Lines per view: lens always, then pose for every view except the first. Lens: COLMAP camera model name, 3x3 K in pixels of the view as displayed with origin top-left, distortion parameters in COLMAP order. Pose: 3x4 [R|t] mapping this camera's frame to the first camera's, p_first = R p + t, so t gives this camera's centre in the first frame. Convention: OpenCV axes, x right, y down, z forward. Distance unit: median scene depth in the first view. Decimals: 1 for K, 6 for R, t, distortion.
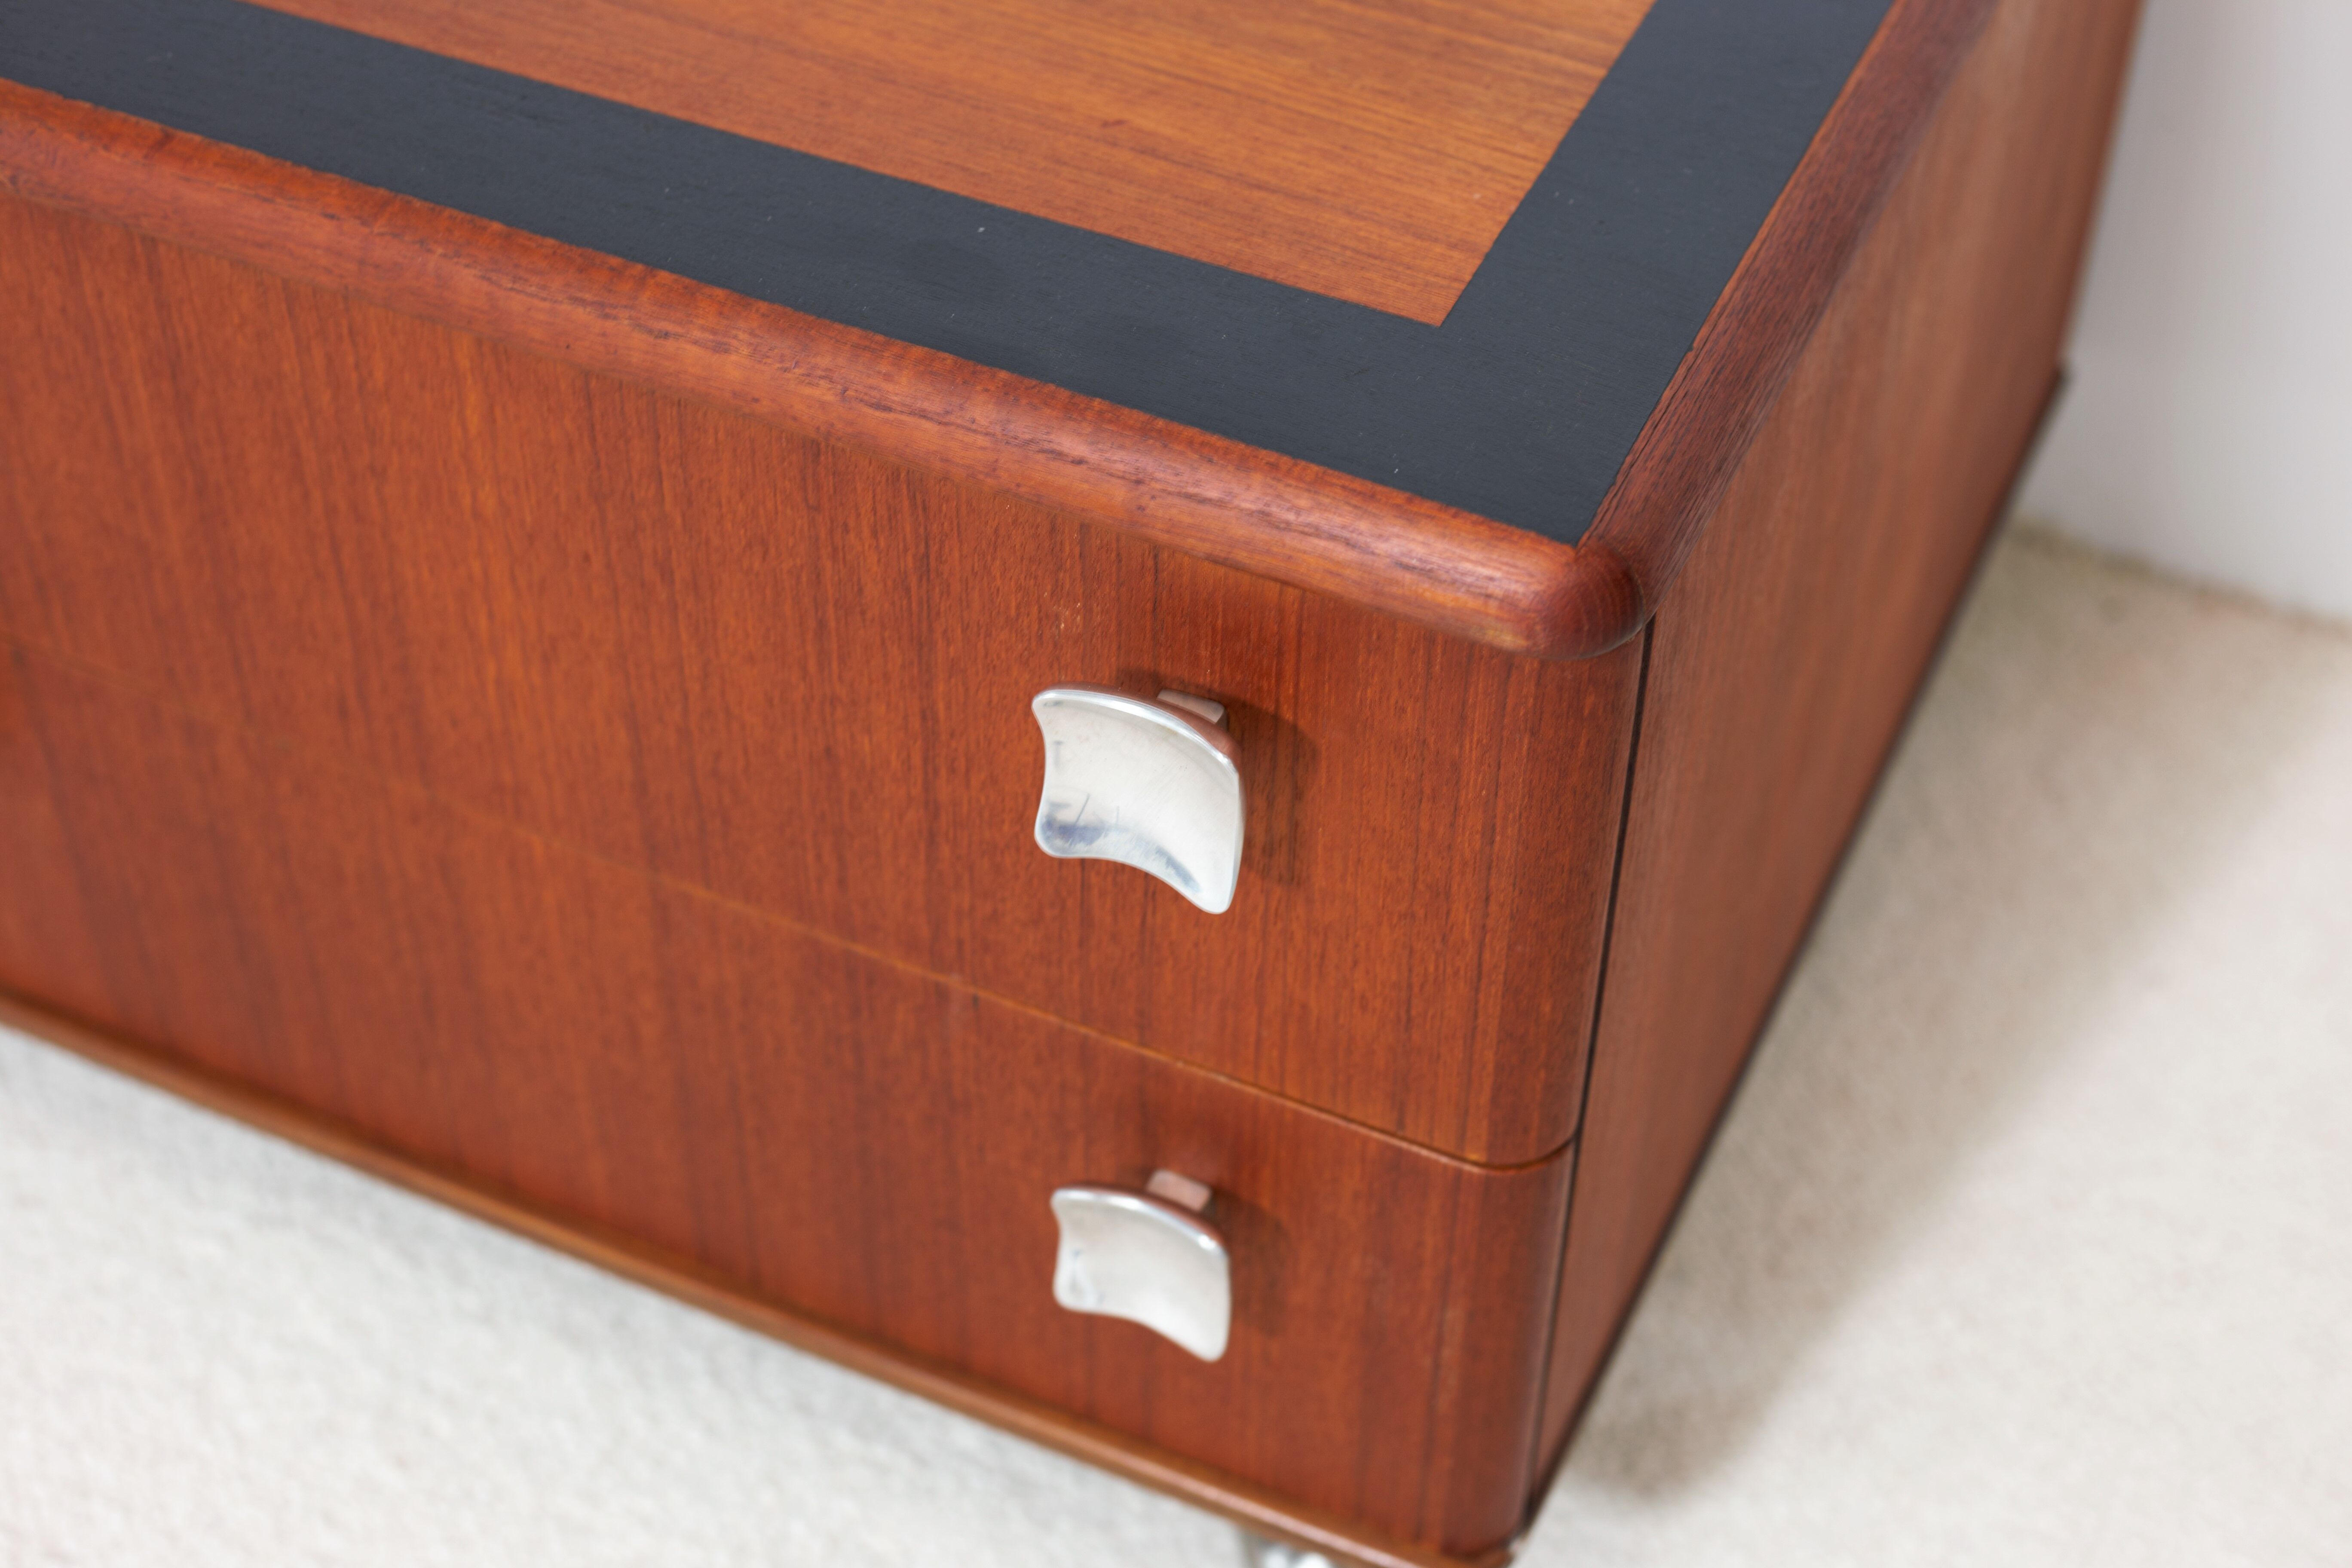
lens RADIAL K [[3553.4, 0, 1176.0], [0, 3553.4, 784.0], [0, 0, 1]] dist [-0.109448, -0.147253]
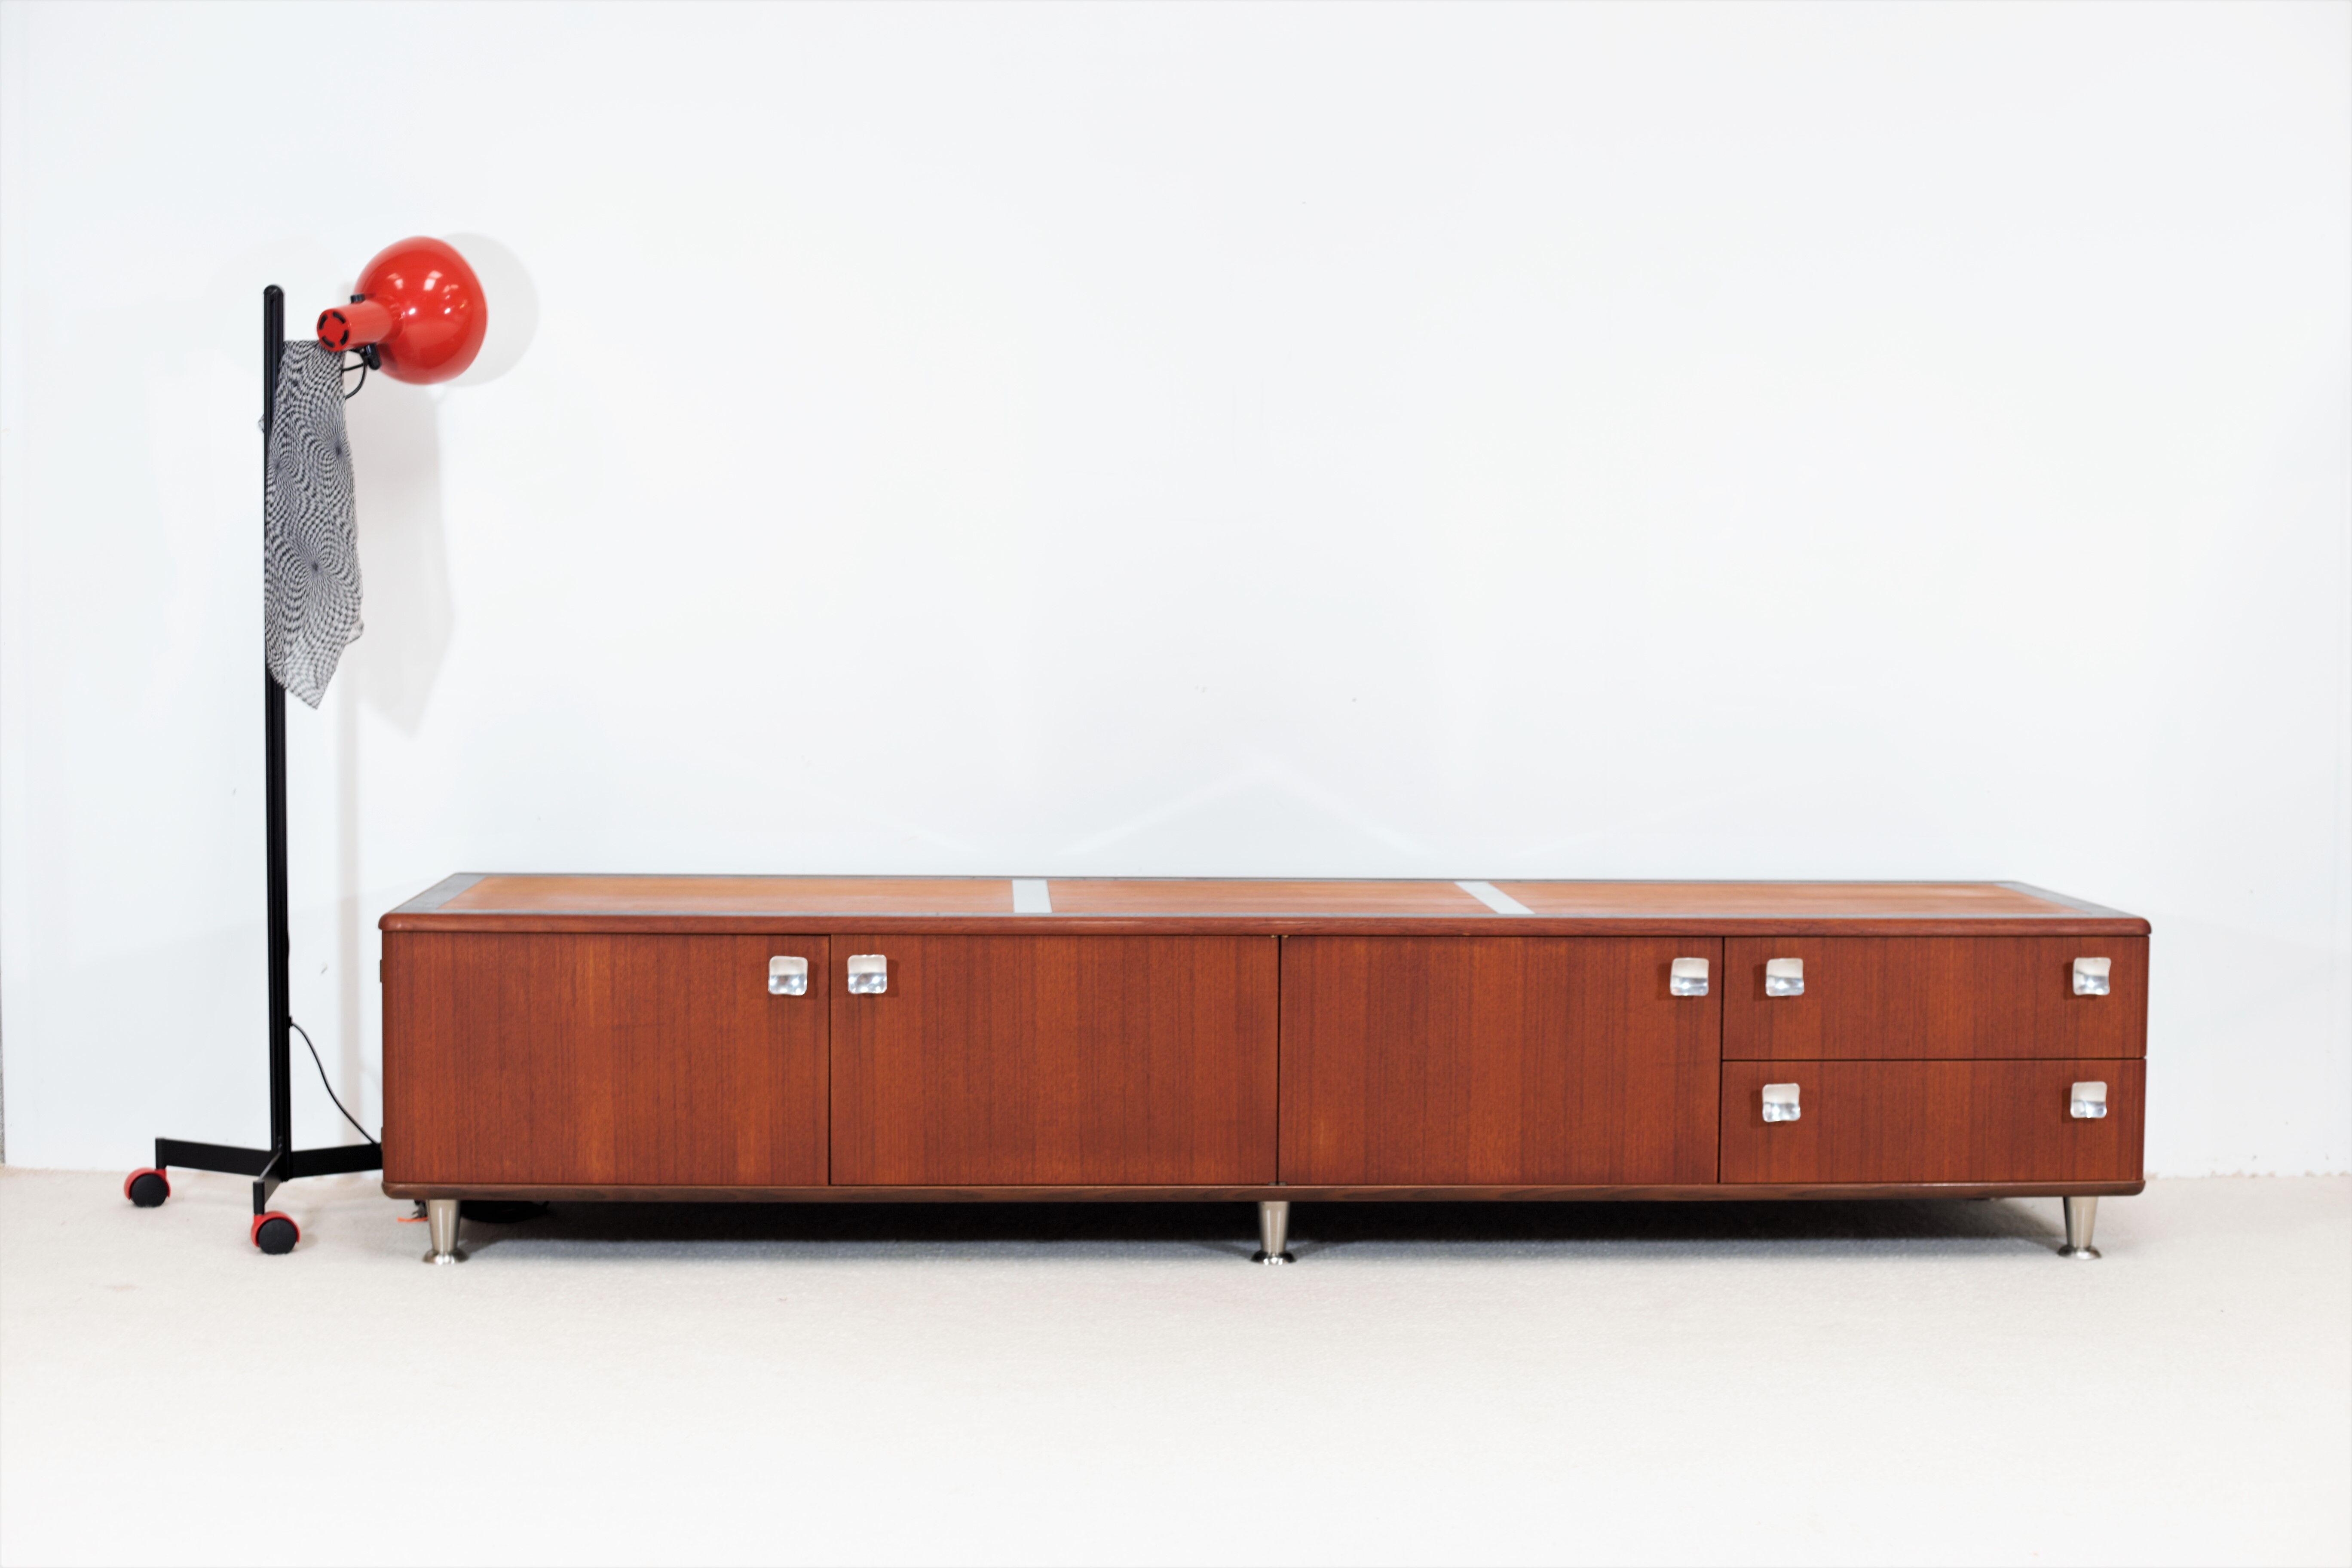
lens RADIAL K [[3470.5, 0, 1176.0], [0, 3470.5, 784.0], [0, 0, 1]] dist [-0.108565, -0.059582]
pose [[0.885537, -0.034638, 0.463277, -3.761241], [0.327627, 0.753572, -0.569903, 2.375842], [-0.329372, 0.656452, 0.678664, -2.475354]]
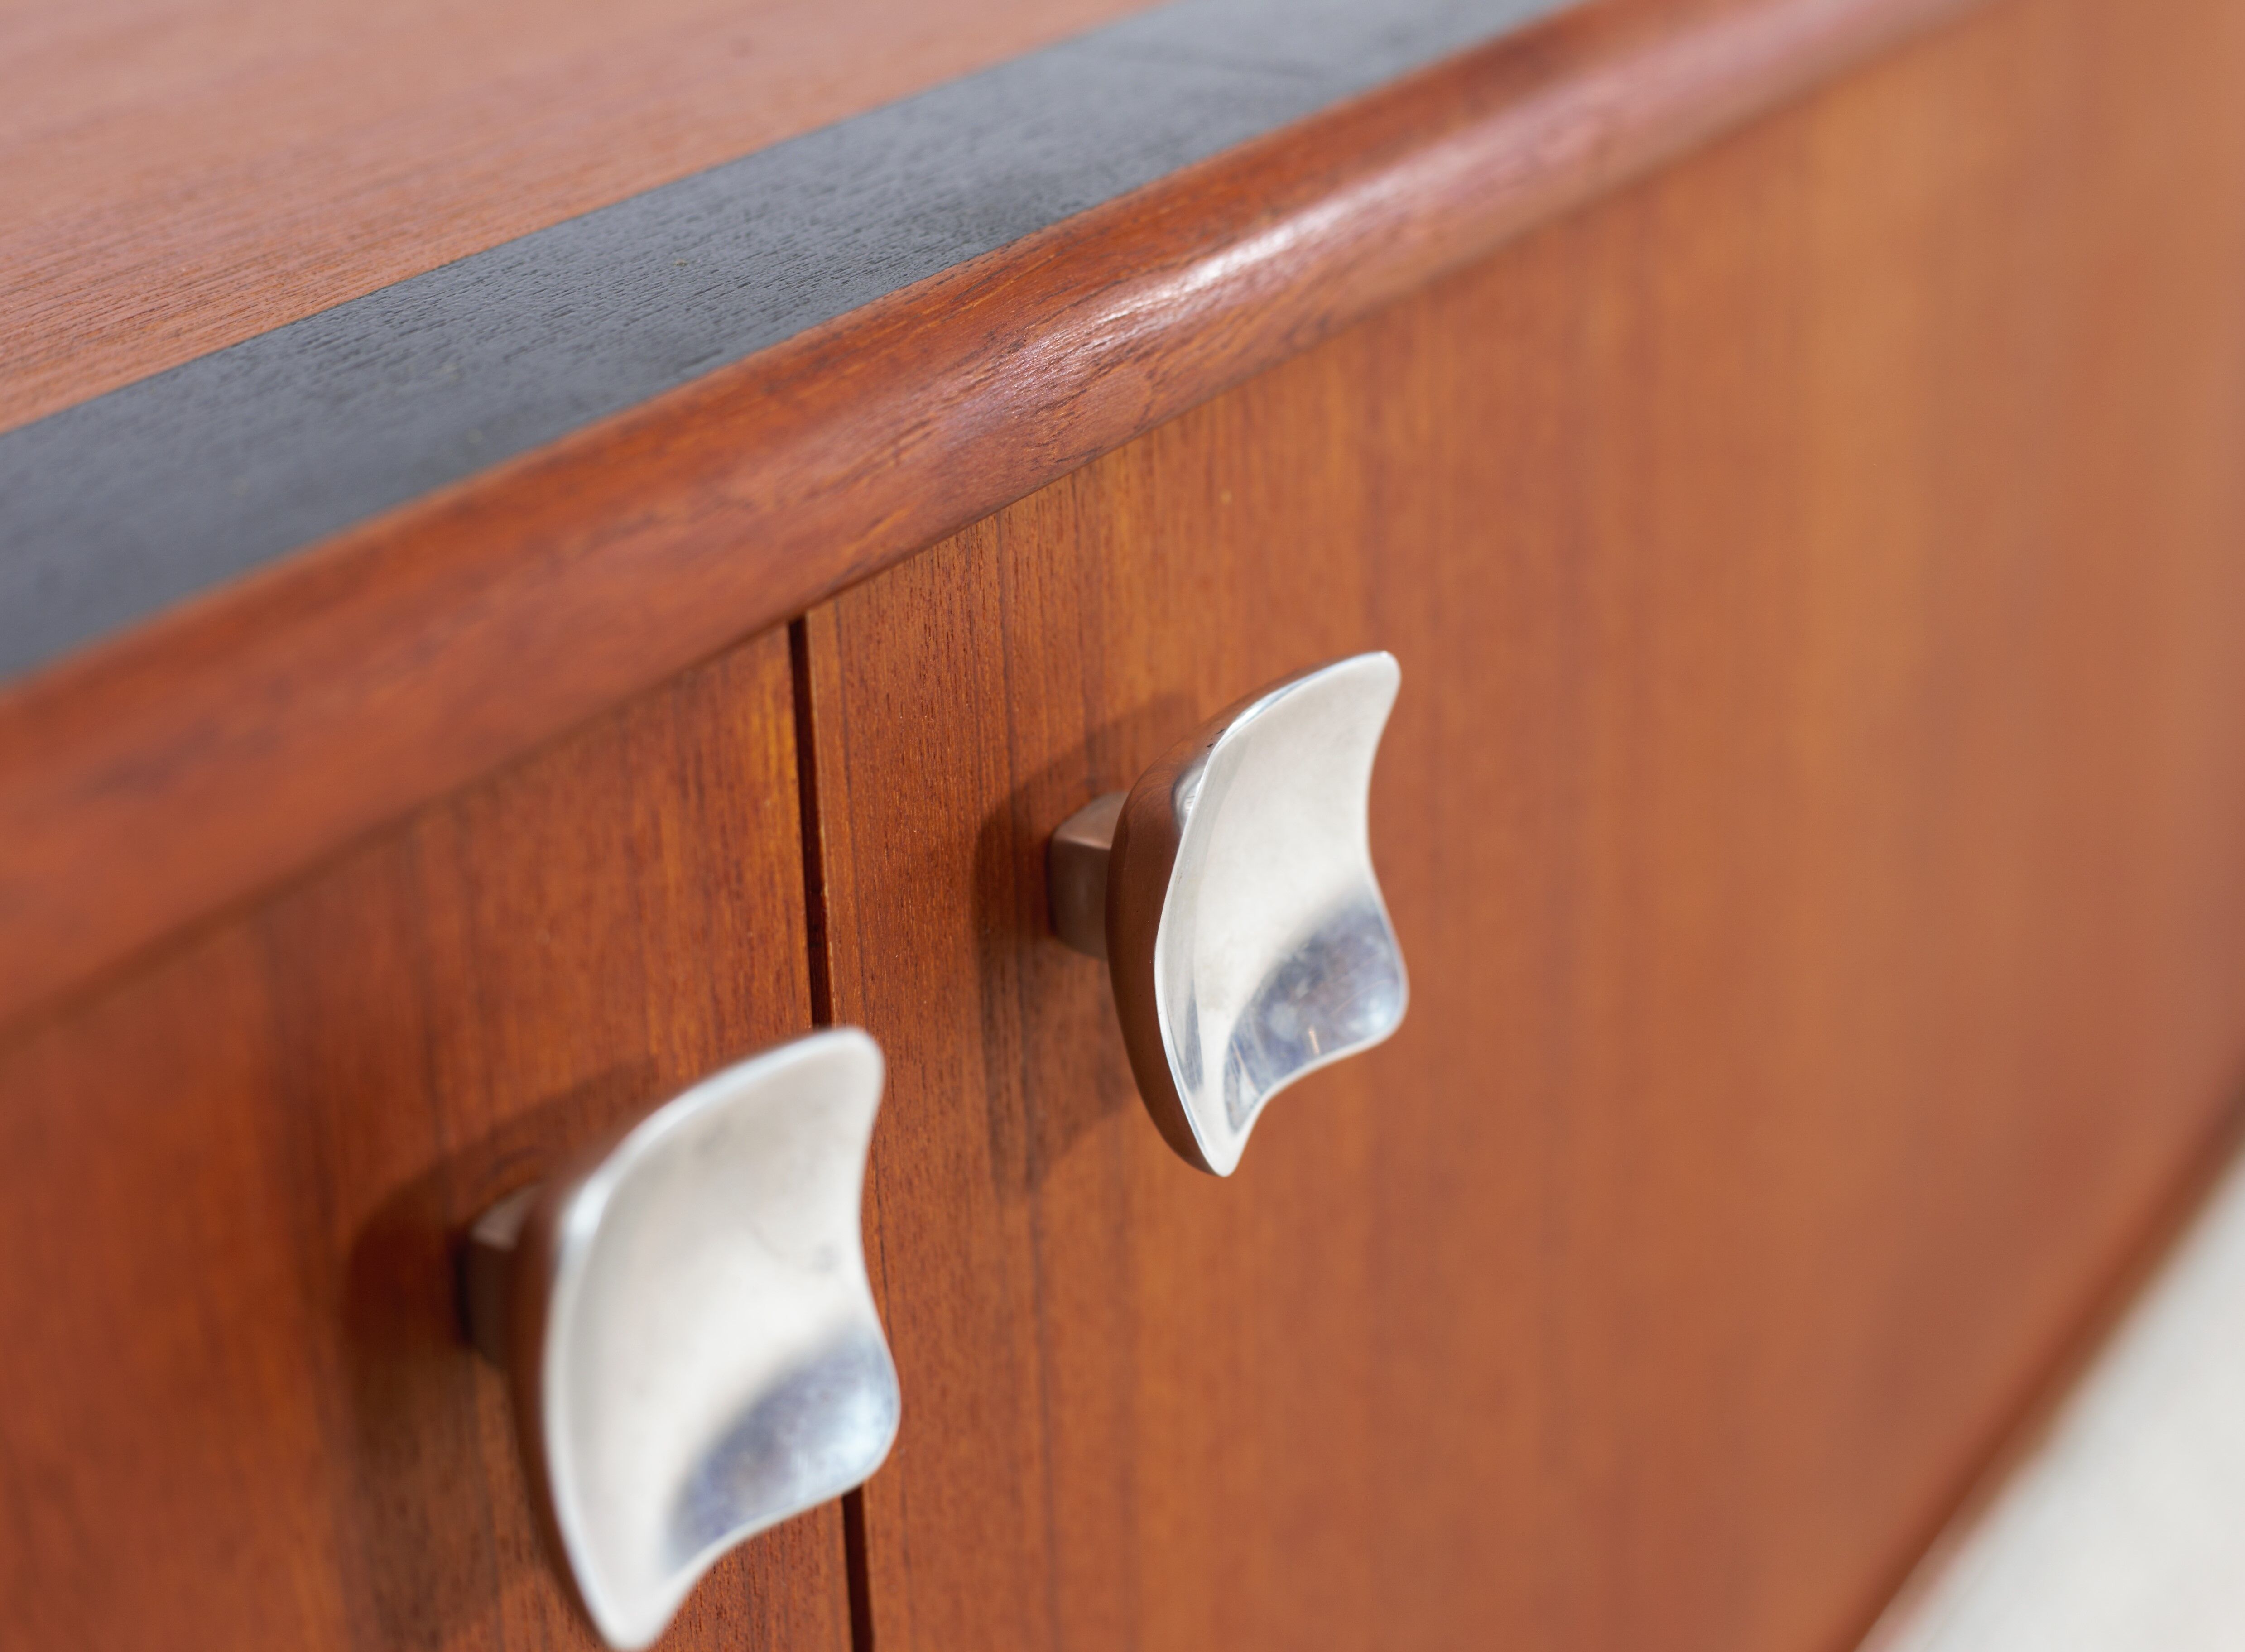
lens RADIAL K [[3906.8, 0, 1122.5], [0, 3906.8, 826.0], [0, 0, 1]] dist [-0.017066, -0.023741]
pose [[0.120667, -0.410285, 0.903939, -2.205662], [0.714260, 0.668268, 0.207970, -0.701459], [-0.689400, 0.620552, 0.373688, 1.271258]]
